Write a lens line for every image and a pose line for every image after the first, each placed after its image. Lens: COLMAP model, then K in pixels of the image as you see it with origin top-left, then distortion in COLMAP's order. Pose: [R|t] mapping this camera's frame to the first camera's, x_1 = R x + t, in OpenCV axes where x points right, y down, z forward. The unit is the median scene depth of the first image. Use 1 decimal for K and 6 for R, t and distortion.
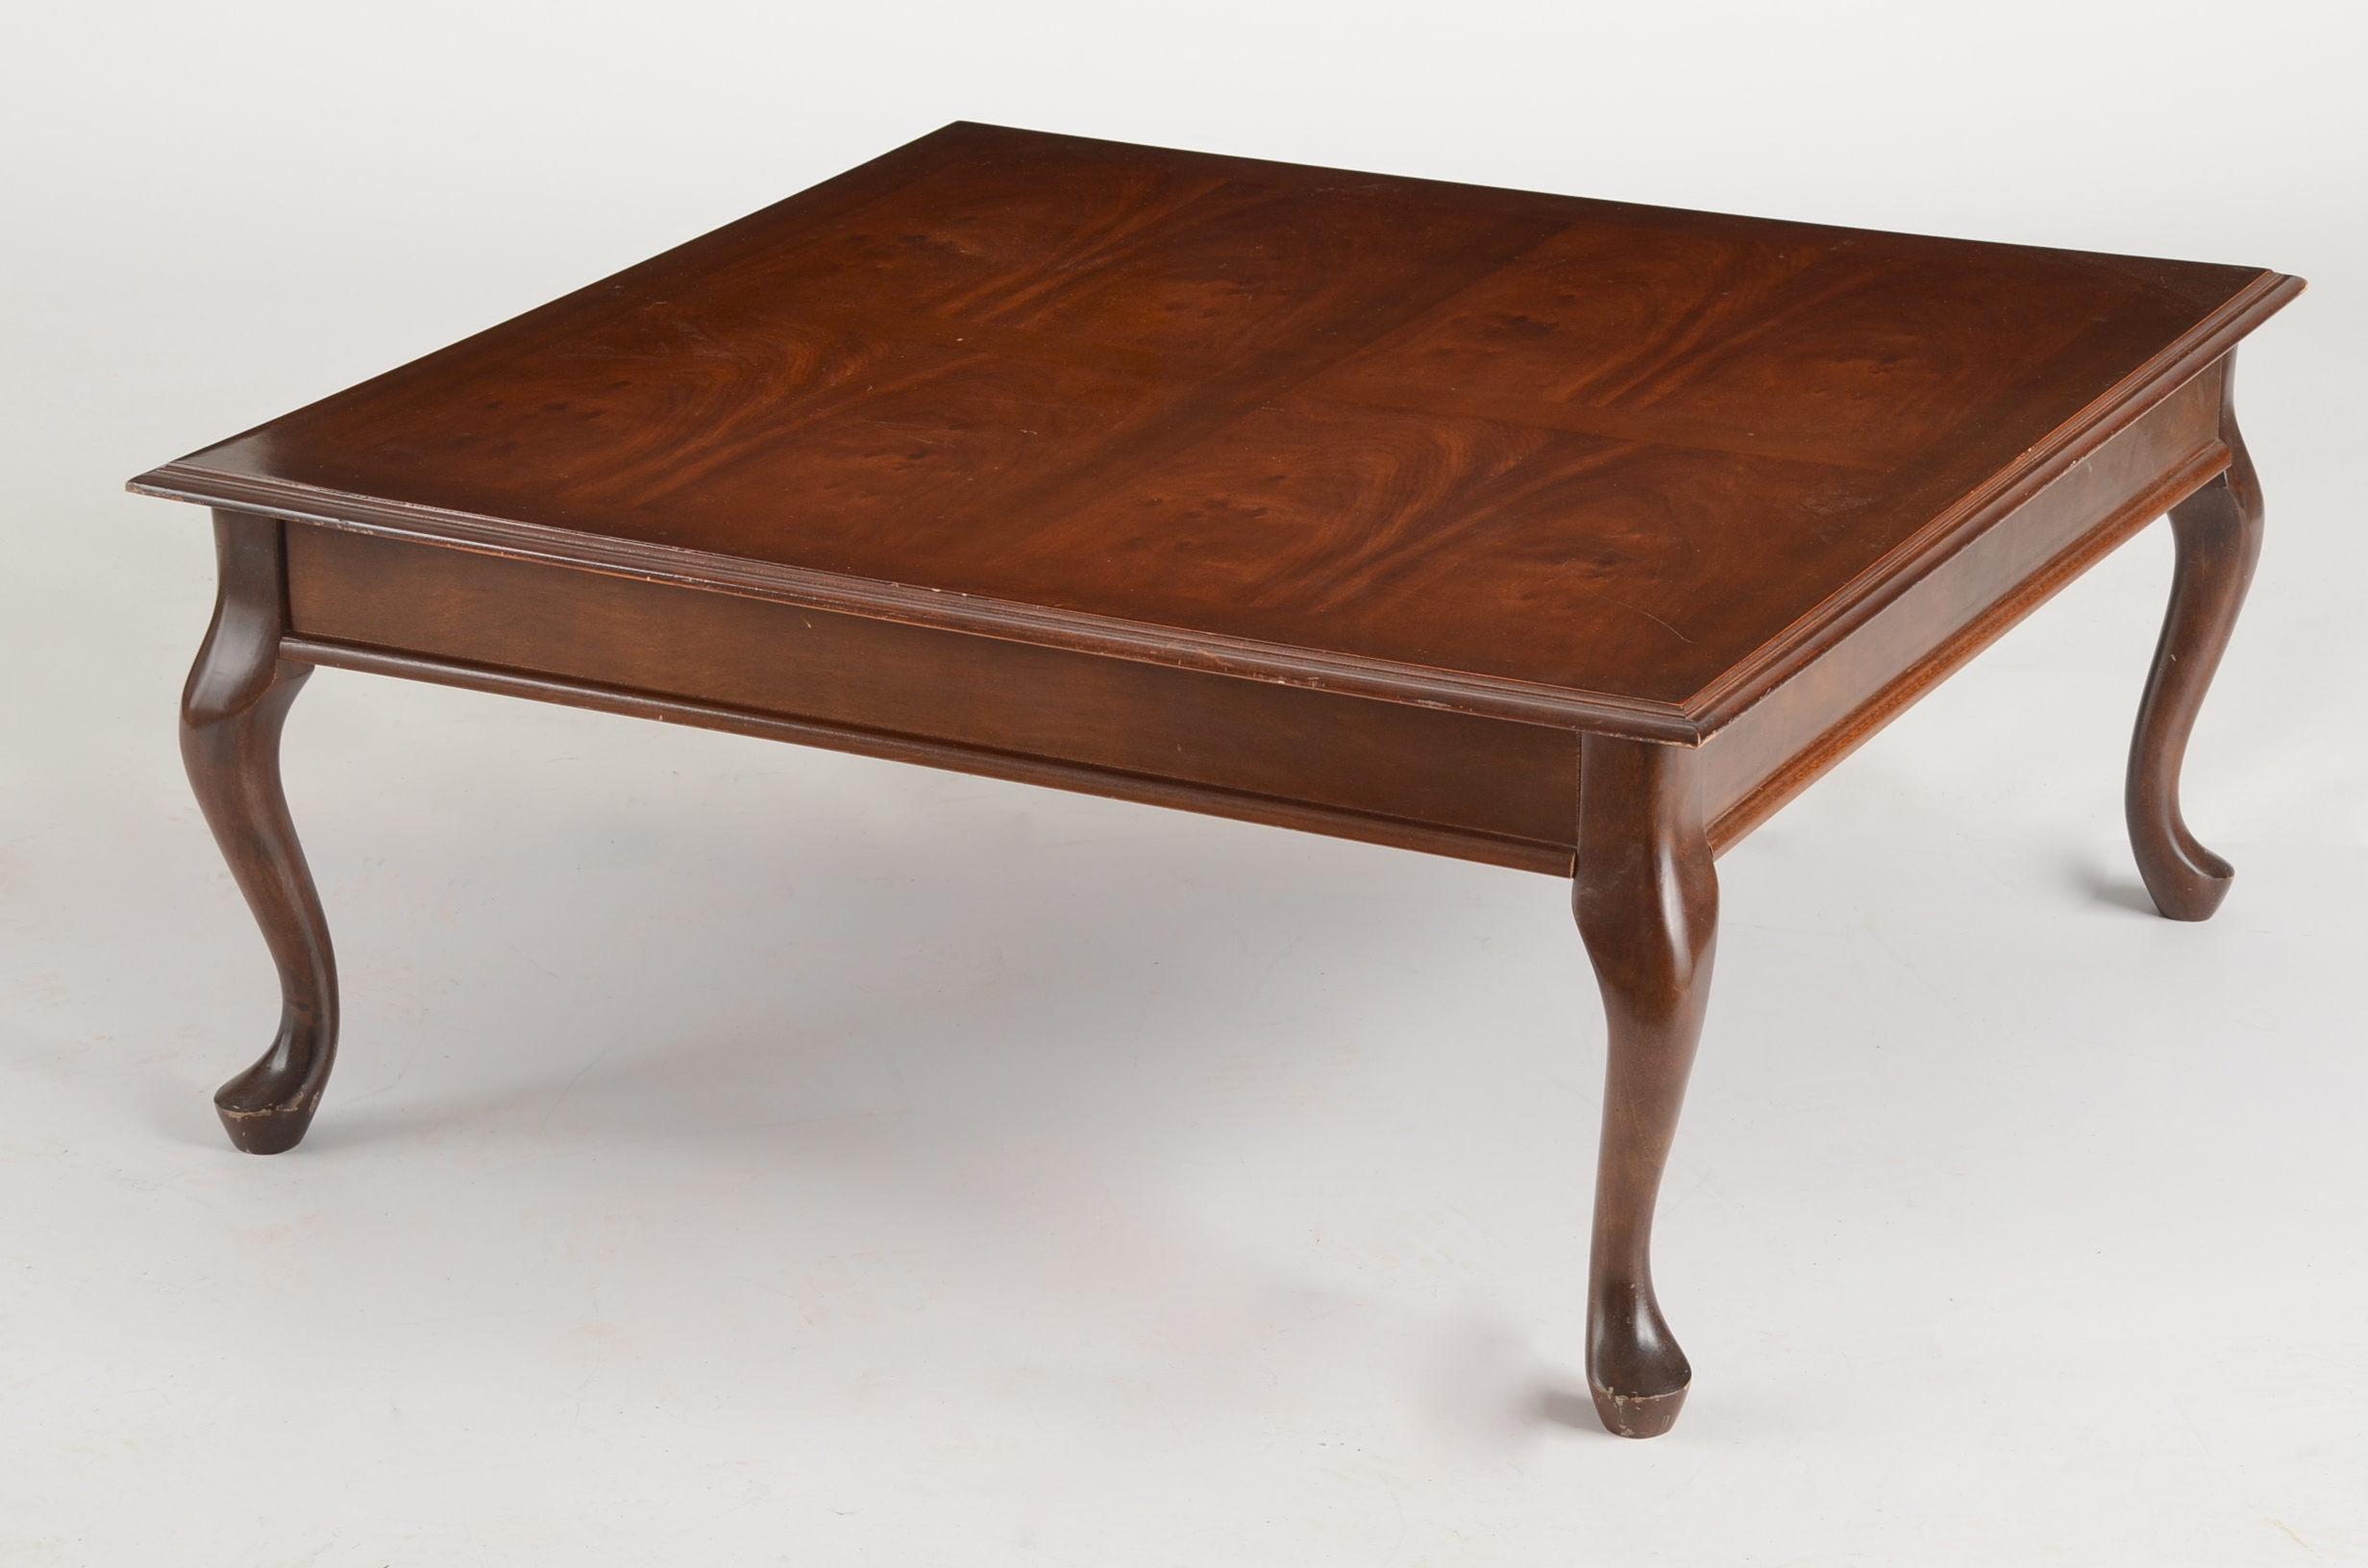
lens RADIAL K [[6435.6, 0, 1207.1], [0, 6435.6, 801.9], [0, 0, 1]] dist [0.840377, 0.000000]
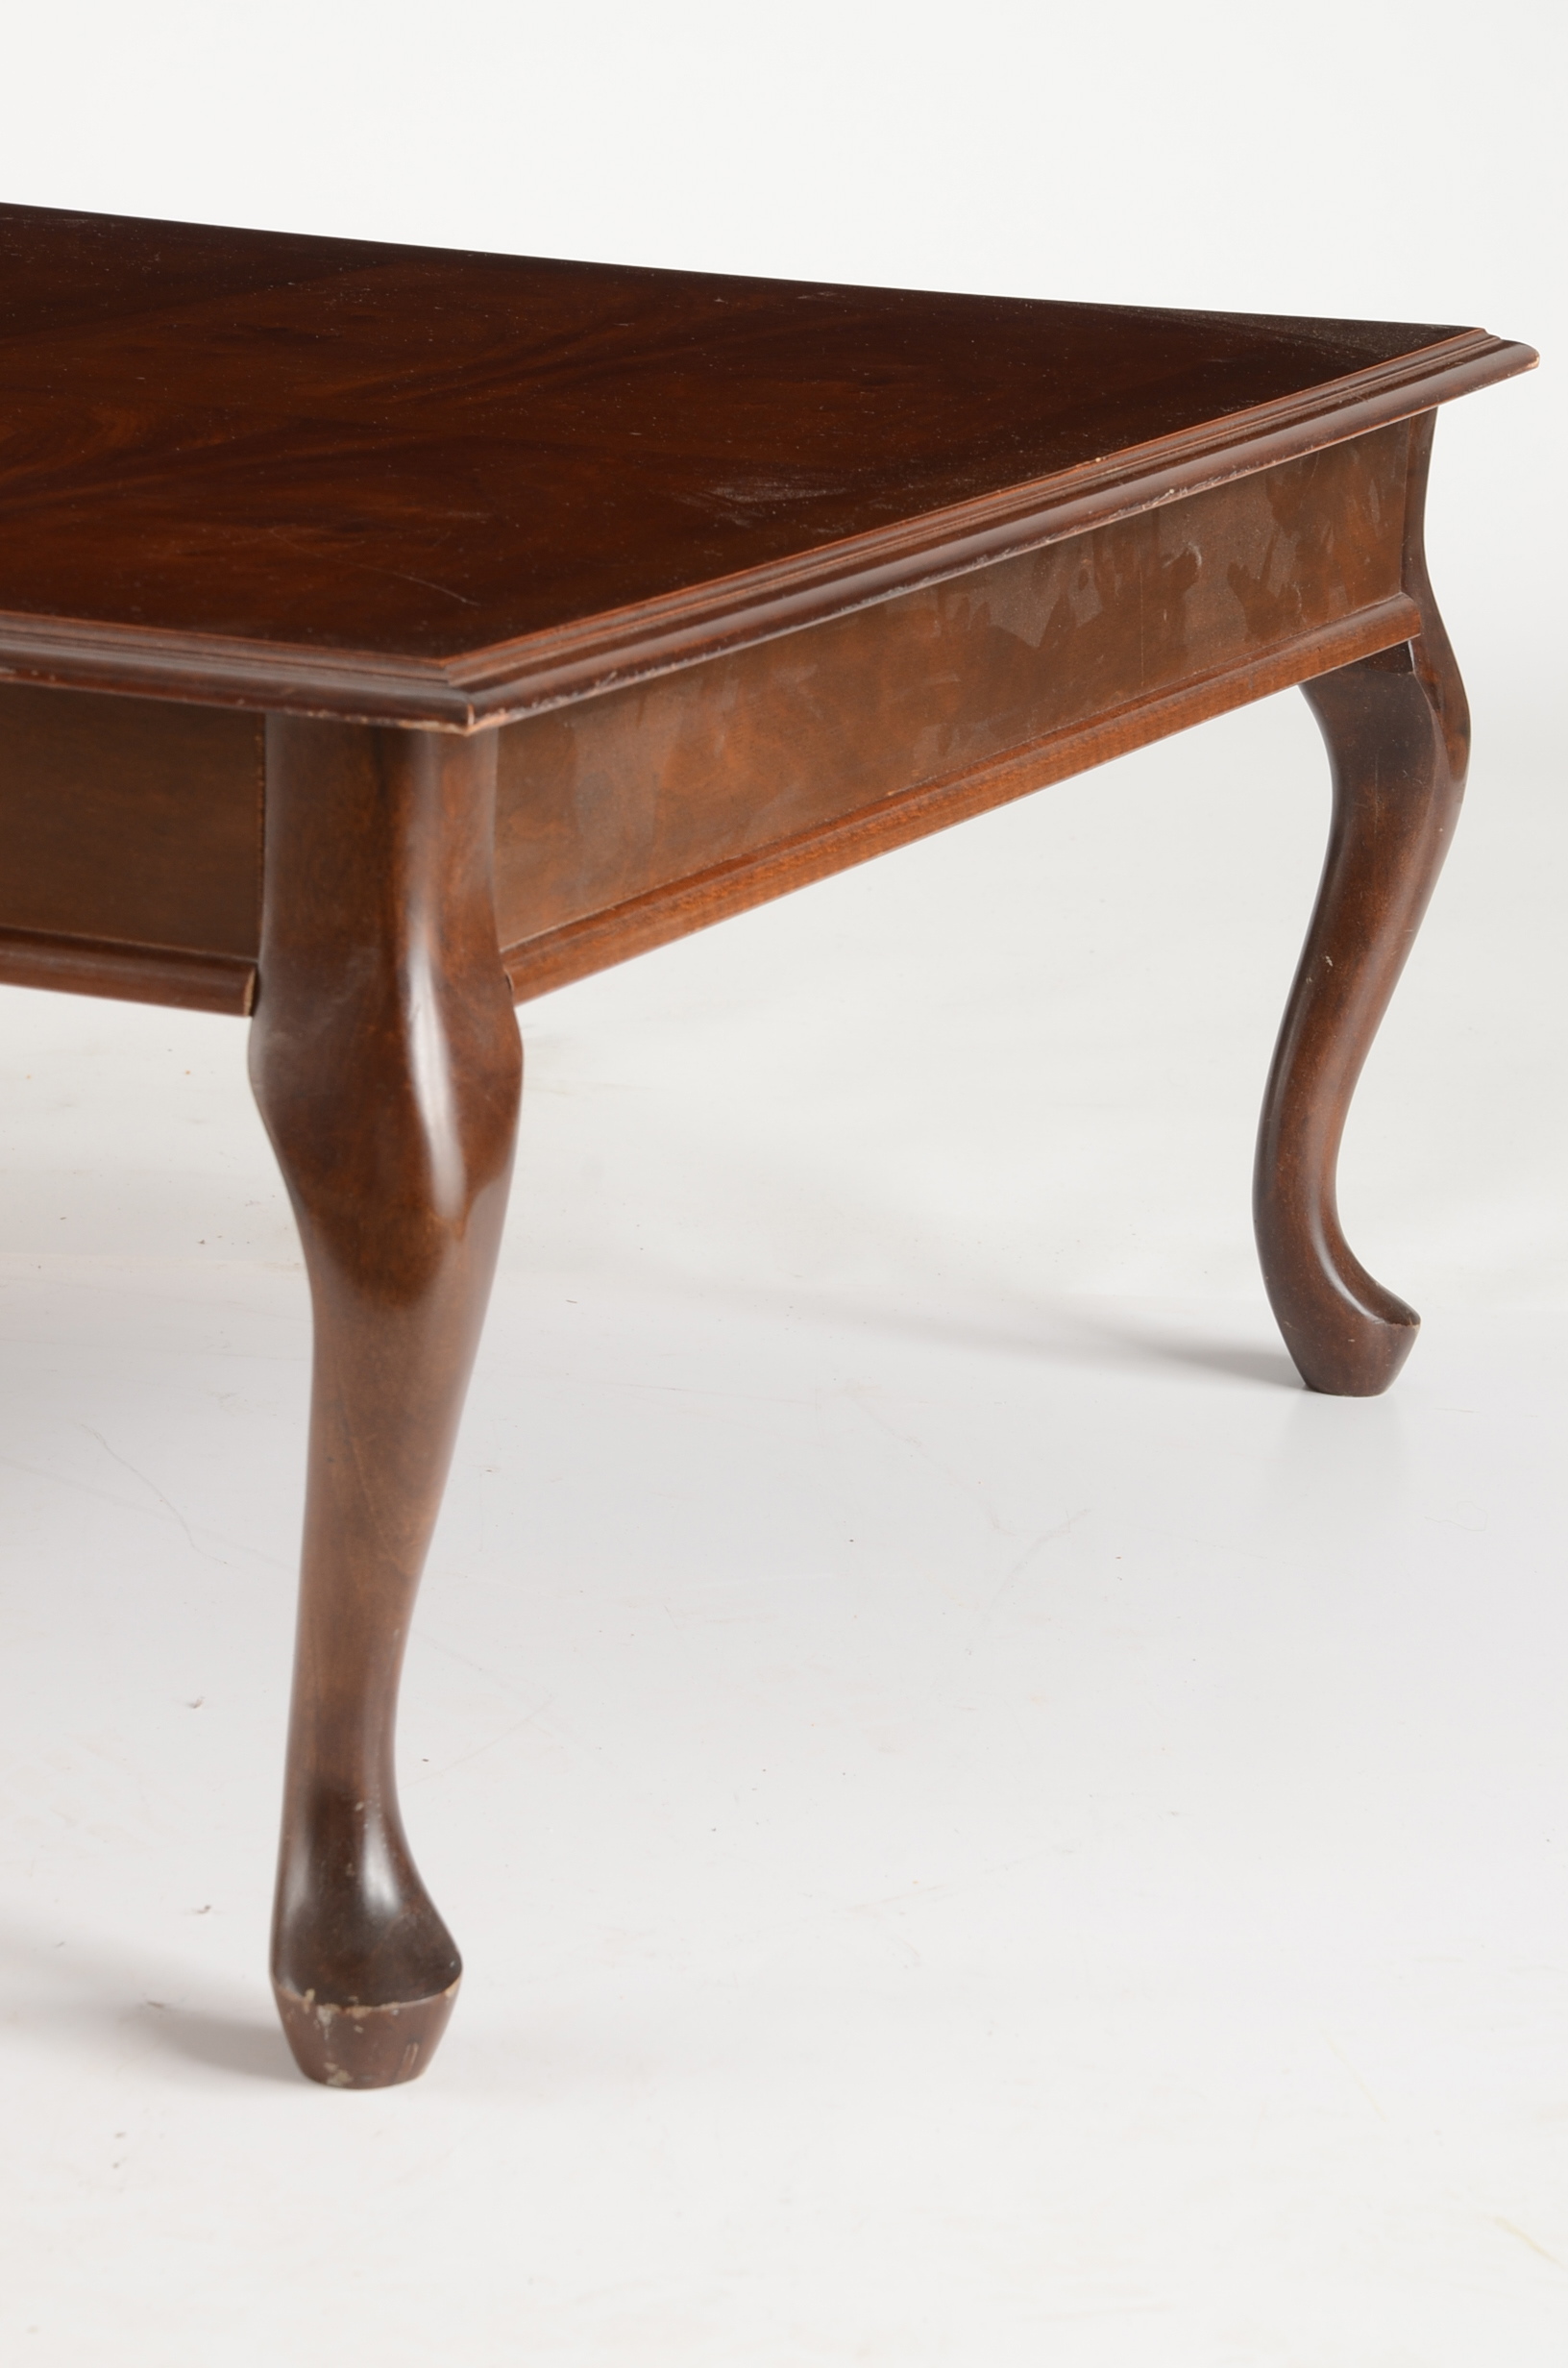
lens RADIAL K [[7047.4, 0, 774.1], [0, 7047.4, 1224.8], [0, 0, 1]] dist [0.921012, 0.000000]
pose [[0.997520, 0.019250, 0.067703, 0.058387], [-0.012658, 0.995254, -0.096485, 0.082545], [-0.069239, 0.095389, 0.993029, 0.396081]]
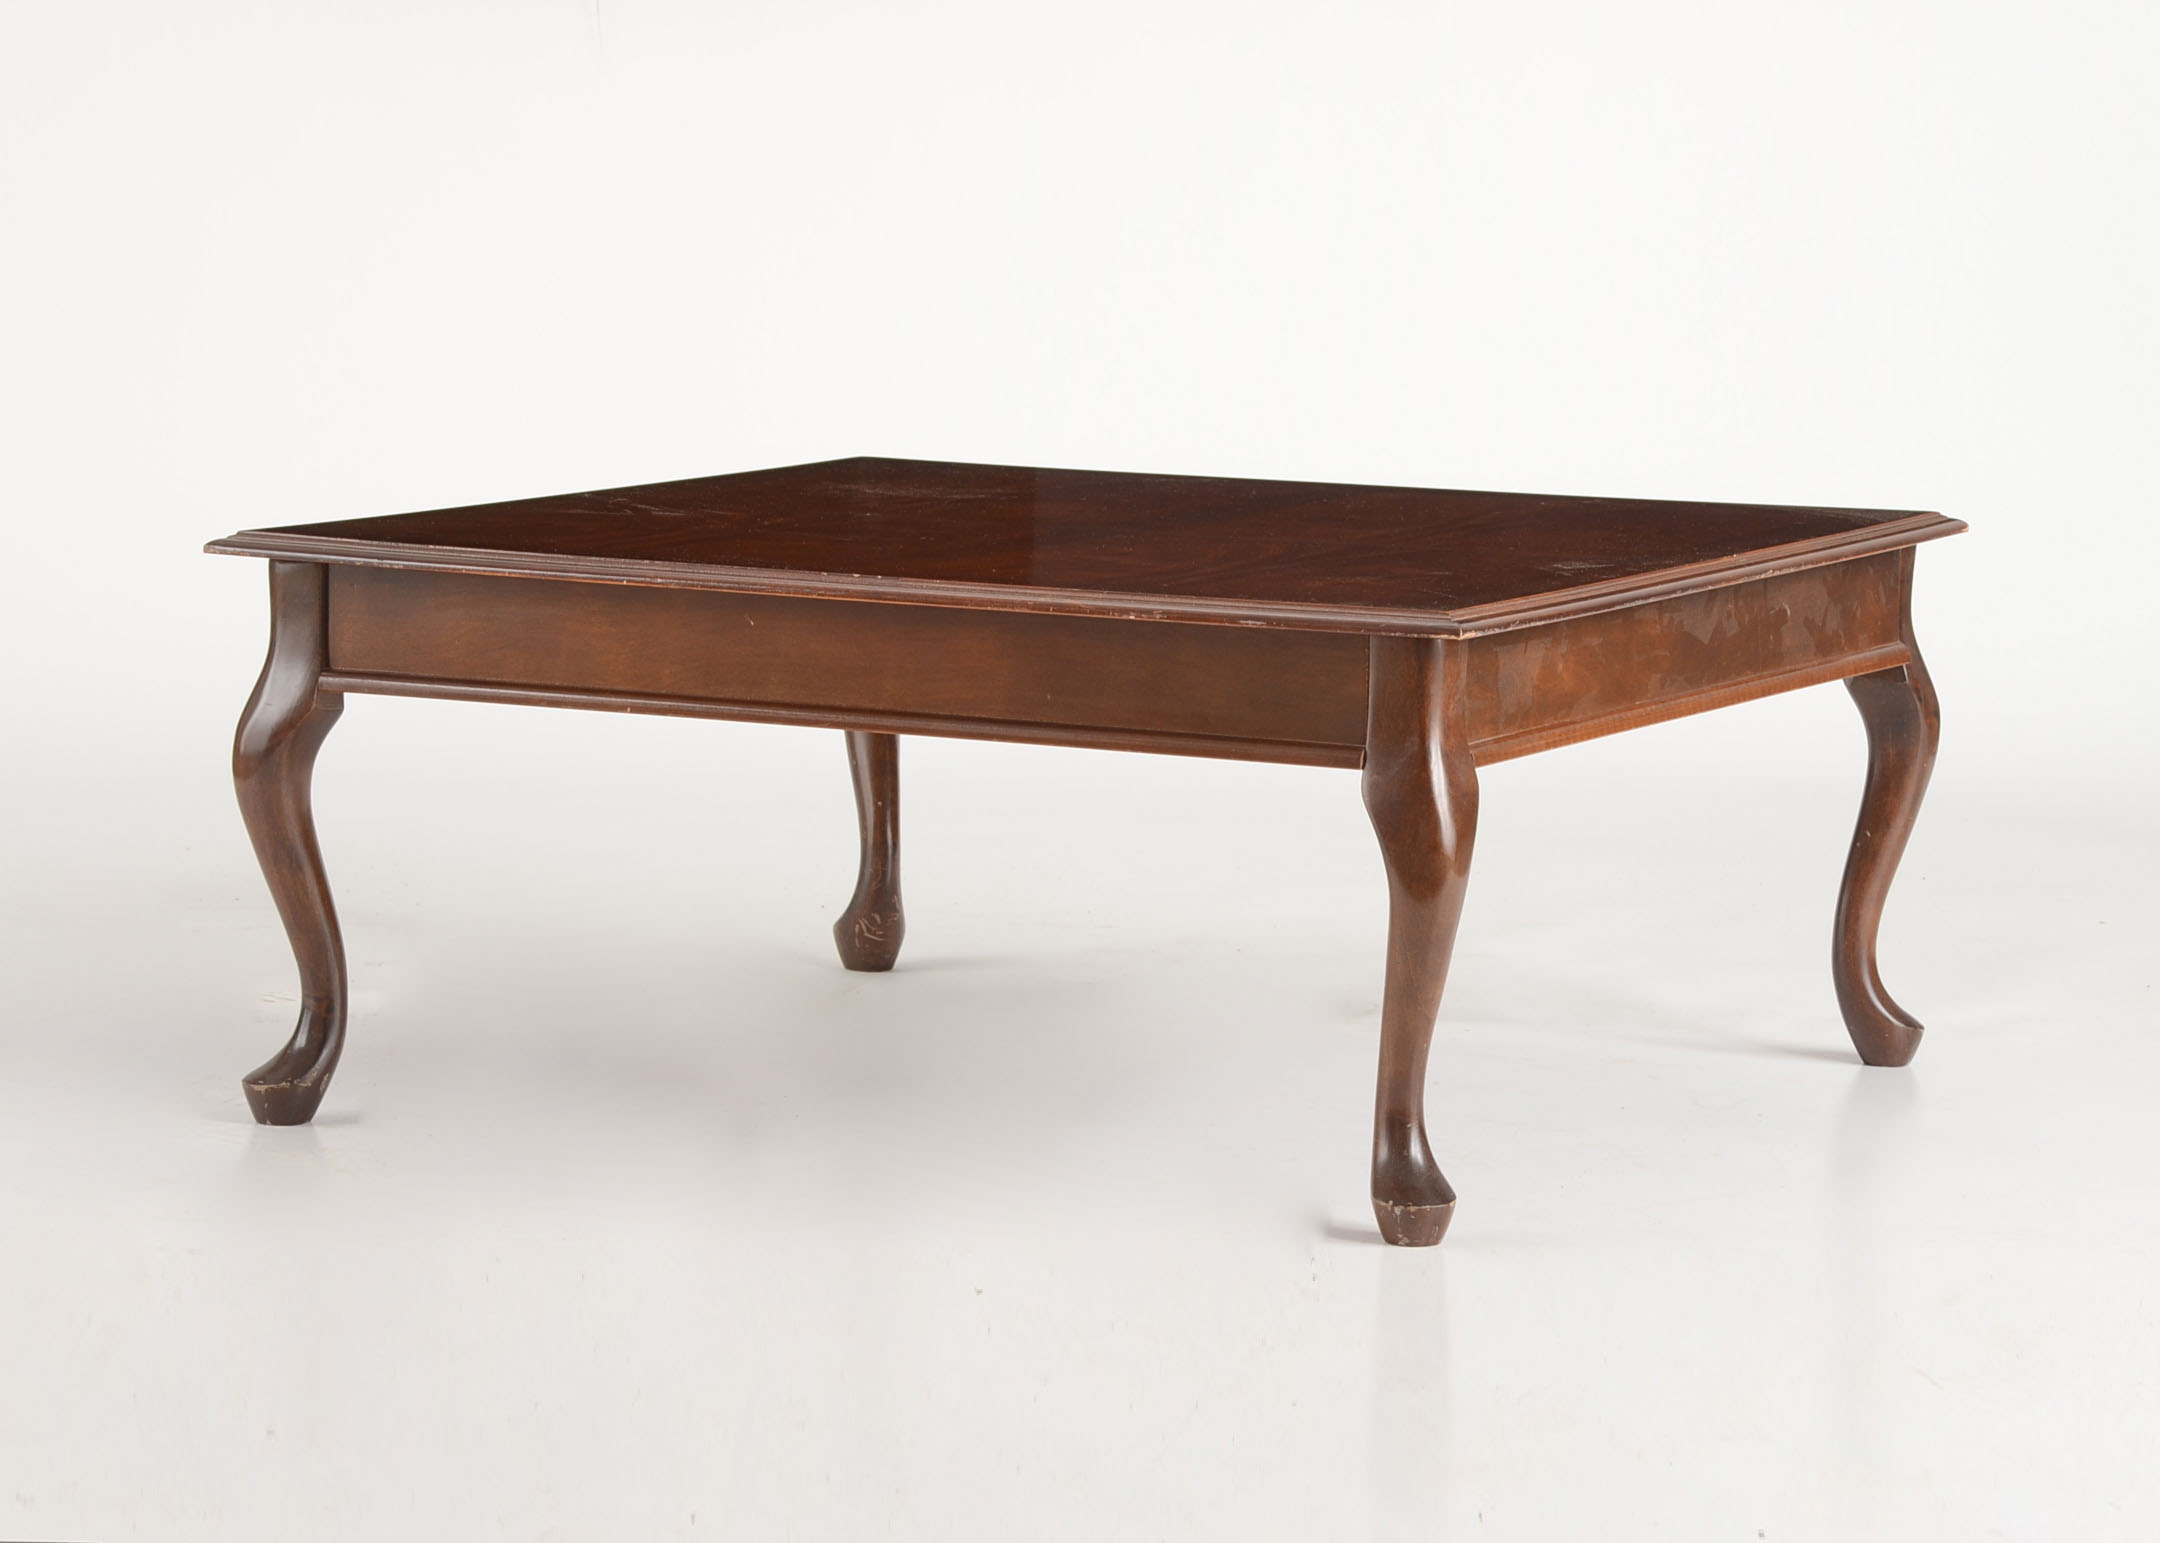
lens RADIAL K [[7038.7, 0, 1076.8], [0, 7038.7, 757.9], [0, 0, 1]] dist [0.852198, 0.000000]
pose [[0.999854, 0.015853, 0.006335, -0.007319], [-0.014113, 0.976327, -0.215840, 0.295295], [-0.009607, 0.215719, 0.976408, -0.326538]]
